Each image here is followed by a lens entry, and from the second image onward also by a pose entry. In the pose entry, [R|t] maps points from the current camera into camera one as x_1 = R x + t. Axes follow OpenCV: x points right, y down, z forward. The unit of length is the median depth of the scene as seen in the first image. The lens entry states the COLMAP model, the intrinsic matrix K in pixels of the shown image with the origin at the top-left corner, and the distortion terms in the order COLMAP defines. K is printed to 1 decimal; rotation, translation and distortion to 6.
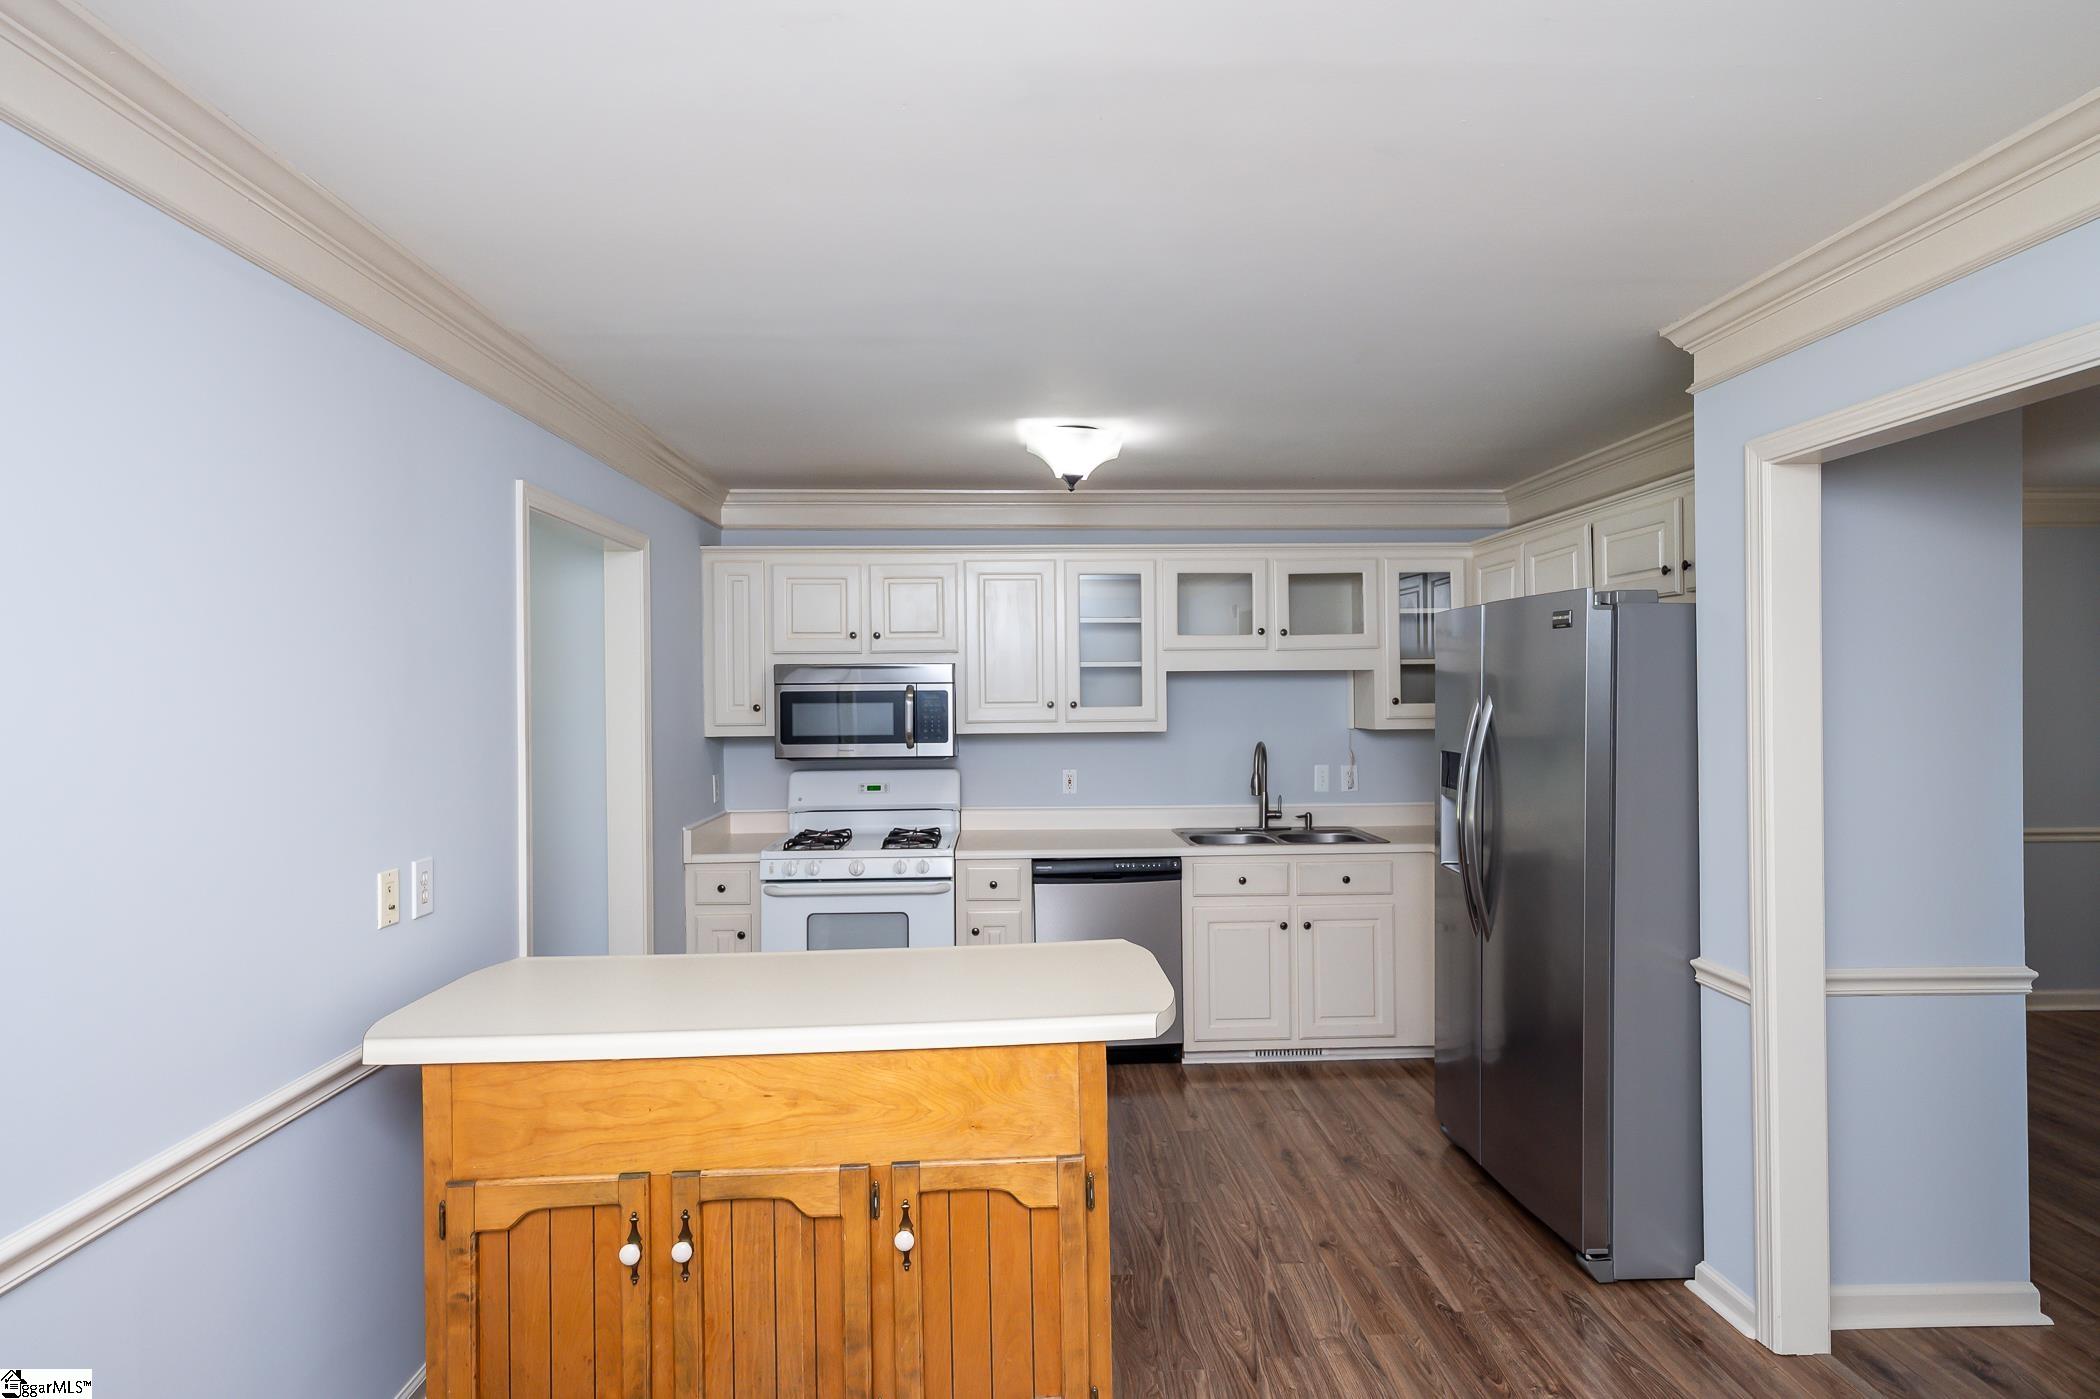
lens RADIAL K [[1021.1, 0, 1045.8], [0, 1021.1, 703.4], [0, 0, 1]] dist [-0.000584, 0.000540]
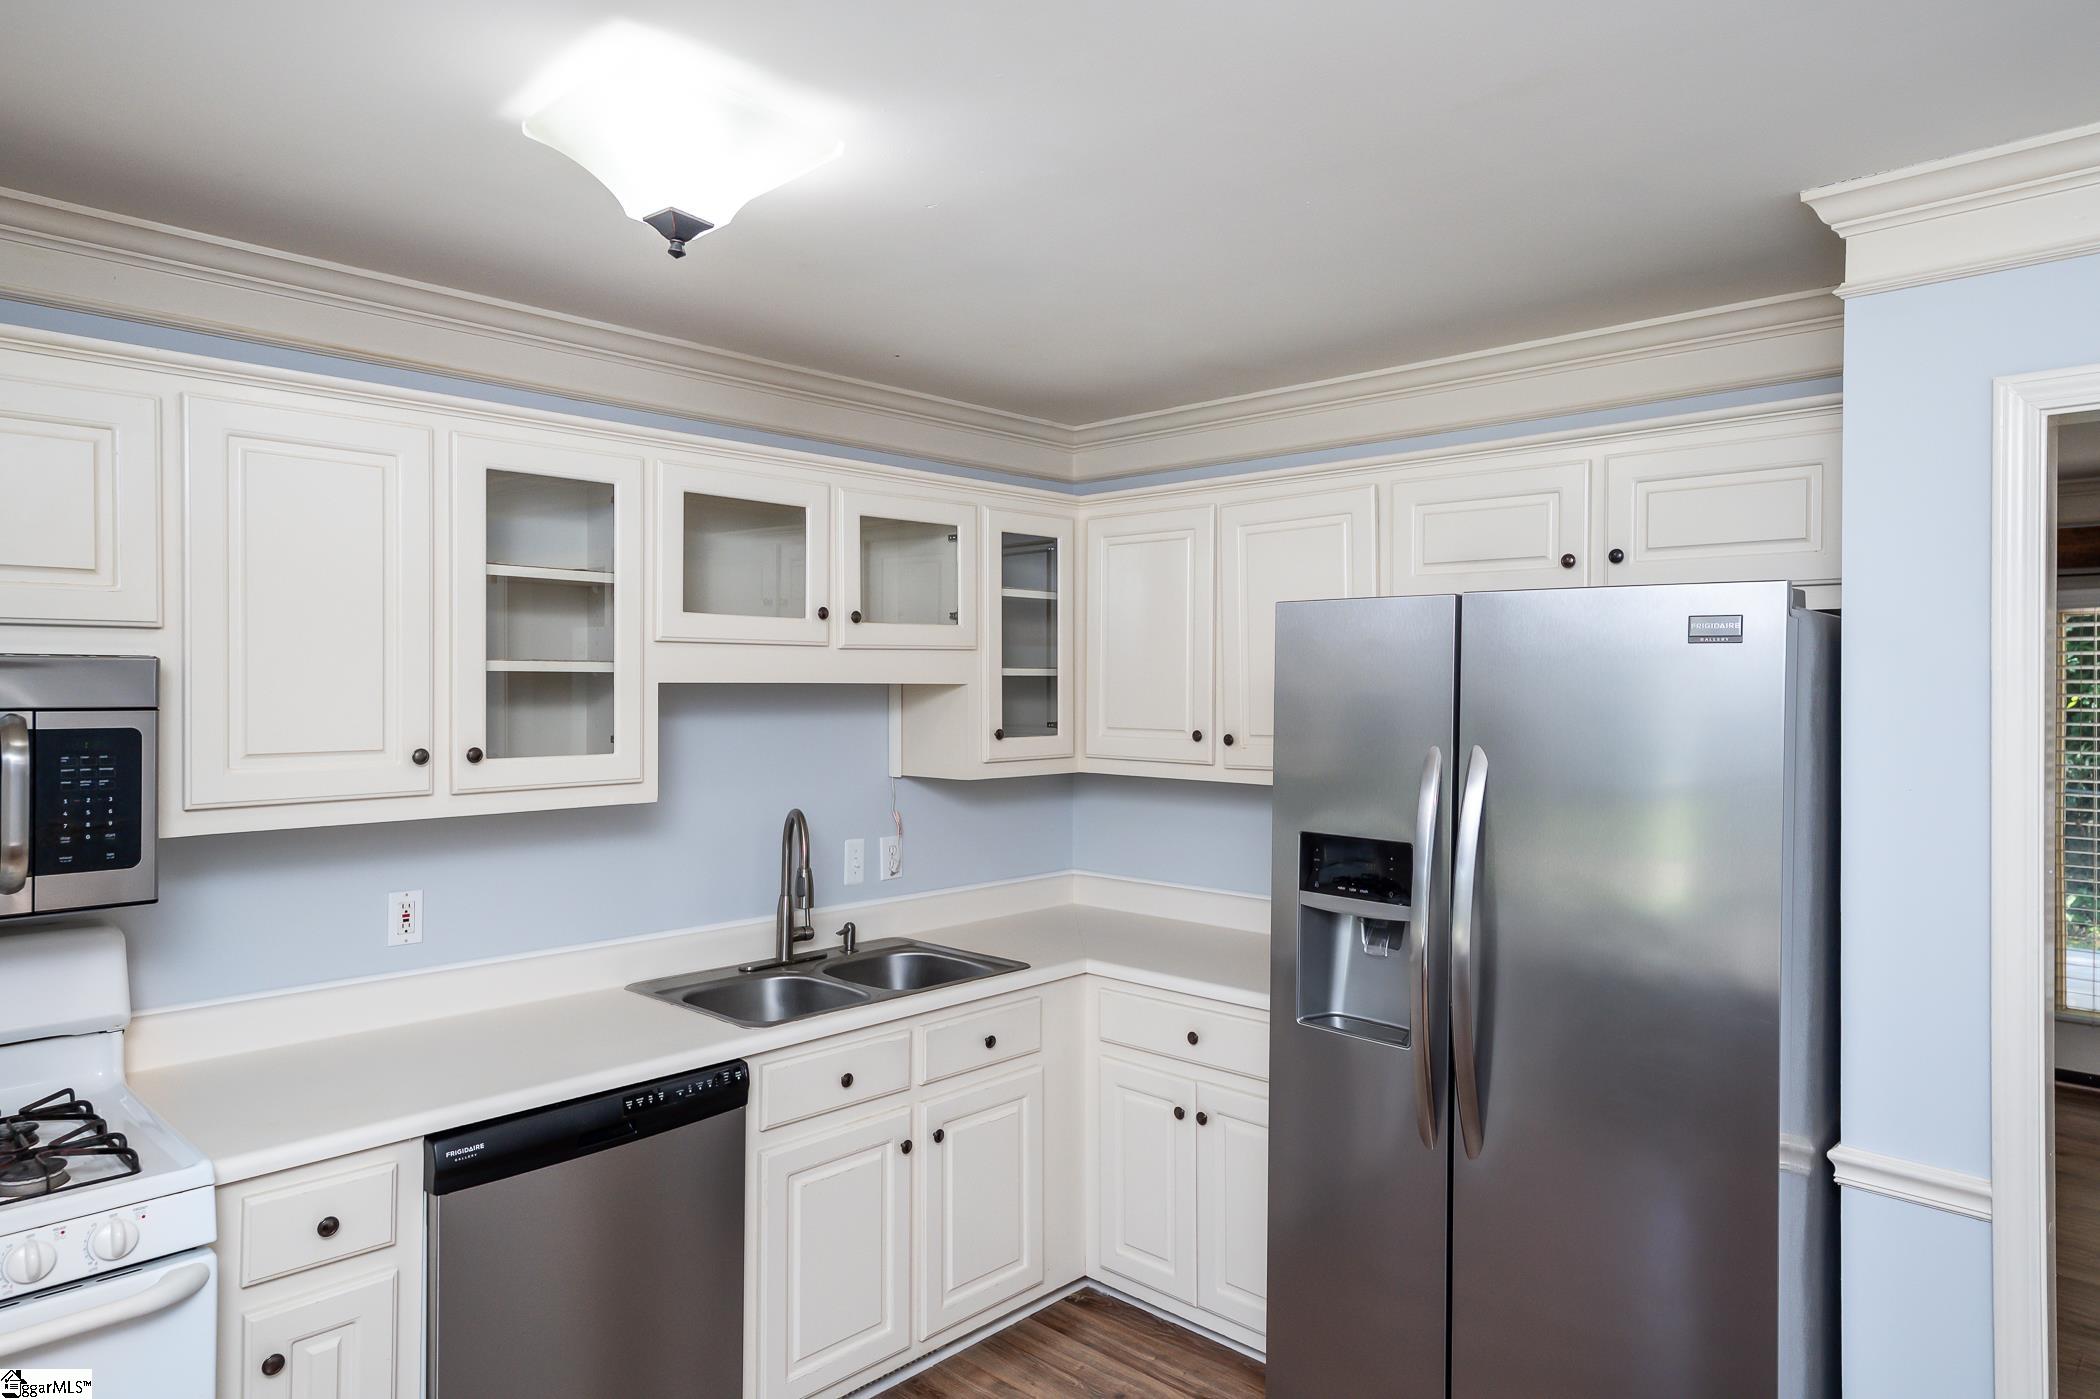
lens RADIAL K [[1248.7, 0, 1049.5], [0, 1248.7, 696.7], [0, 0, 1]] dist [0.009942, 0.003150]
pose [[0.728274, 0.003985, 0.685275, -0.165741], [-0.000898, 0.999988, -0.004861, -0.022184], [-0.685286, 0.002925, 0.728268, 0.419452]]
